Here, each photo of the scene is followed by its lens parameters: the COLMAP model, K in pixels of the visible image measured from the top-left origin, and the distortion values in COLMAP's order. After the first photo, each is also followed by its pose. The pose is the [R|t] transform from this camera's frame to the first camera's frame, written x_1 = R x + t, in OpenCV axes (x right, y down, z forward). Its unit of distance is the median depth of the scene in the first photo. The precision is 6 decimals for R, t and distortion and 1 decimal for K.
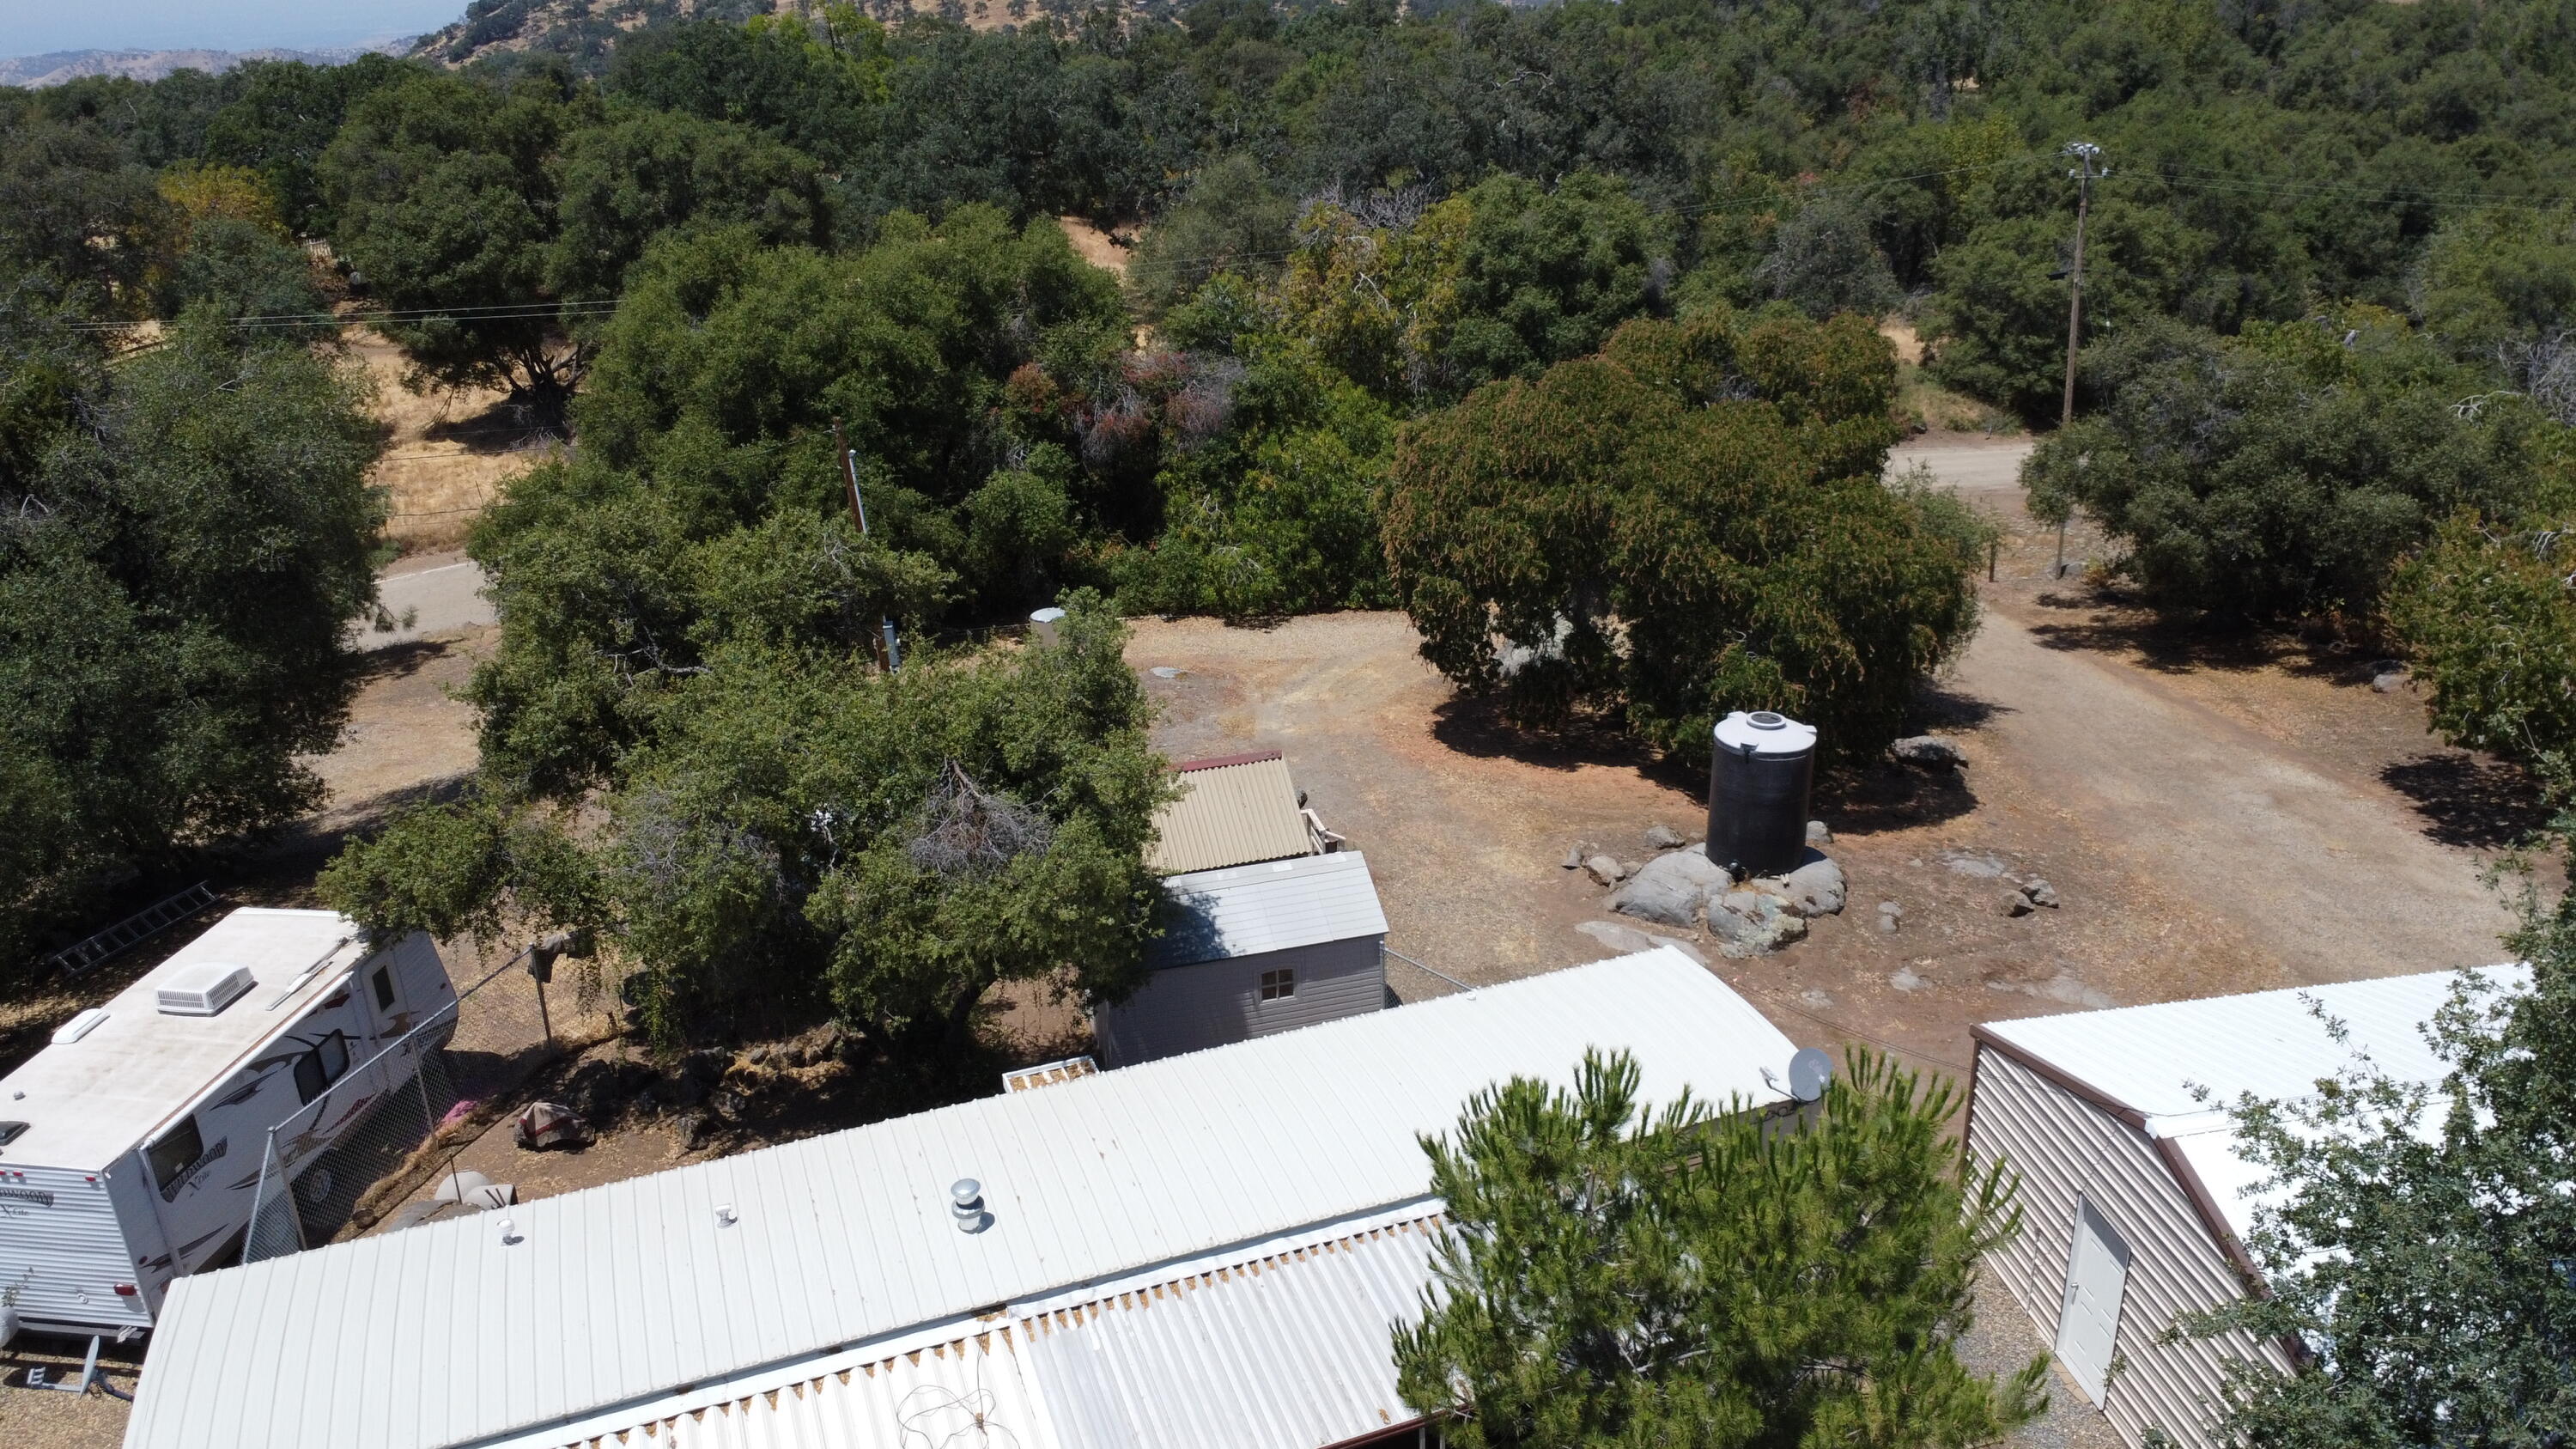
lens RADIAL K [[1933.6, 0, 1296.7], [0, 1933.6, 732.2], [0, 0, 1]] dist [0.004185, -0.003383]
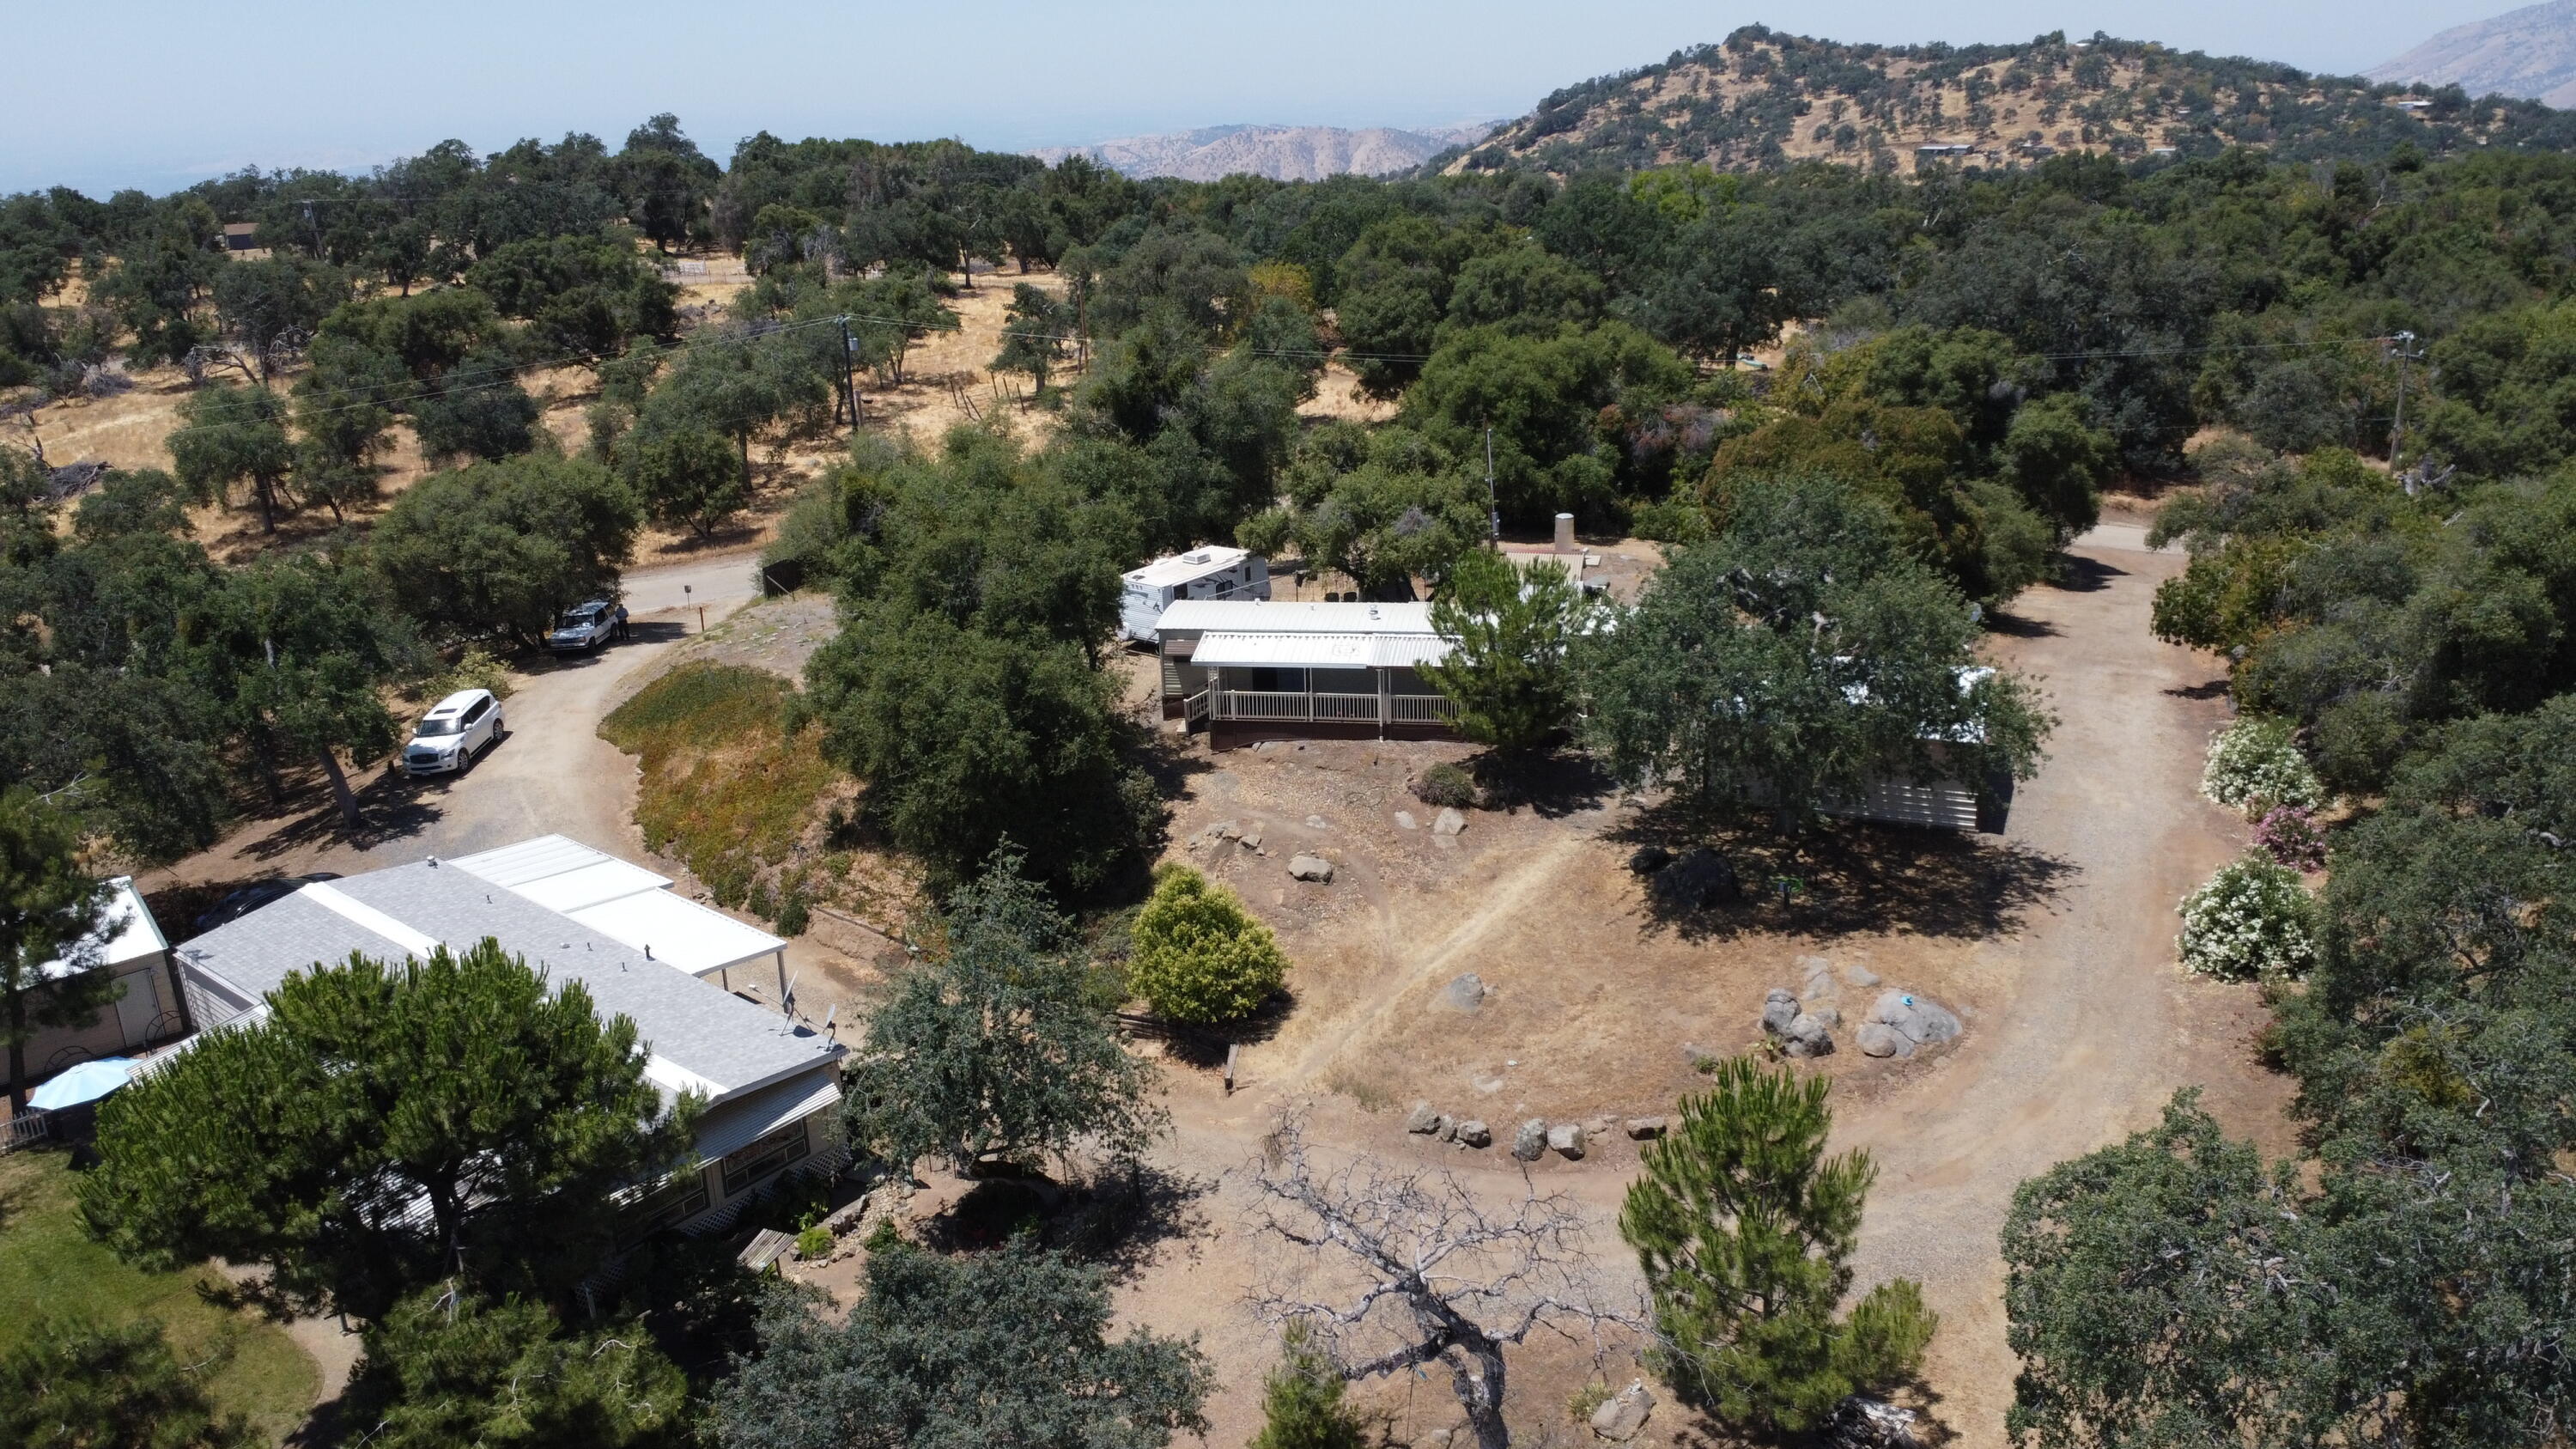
lens RADIAL K [[1933.6, 0, 1296.7], [0, 1933.6, 732.2], [0, 0, 1]] dist [0.004185, -0.003383]
pose [[0.874384, 0.168447, -0.455058, 1.008666], [-0.187328, 0.982291, 0.003664, 0.356662], [0.447616, 0.082041, 0.890454, -1.625514]]
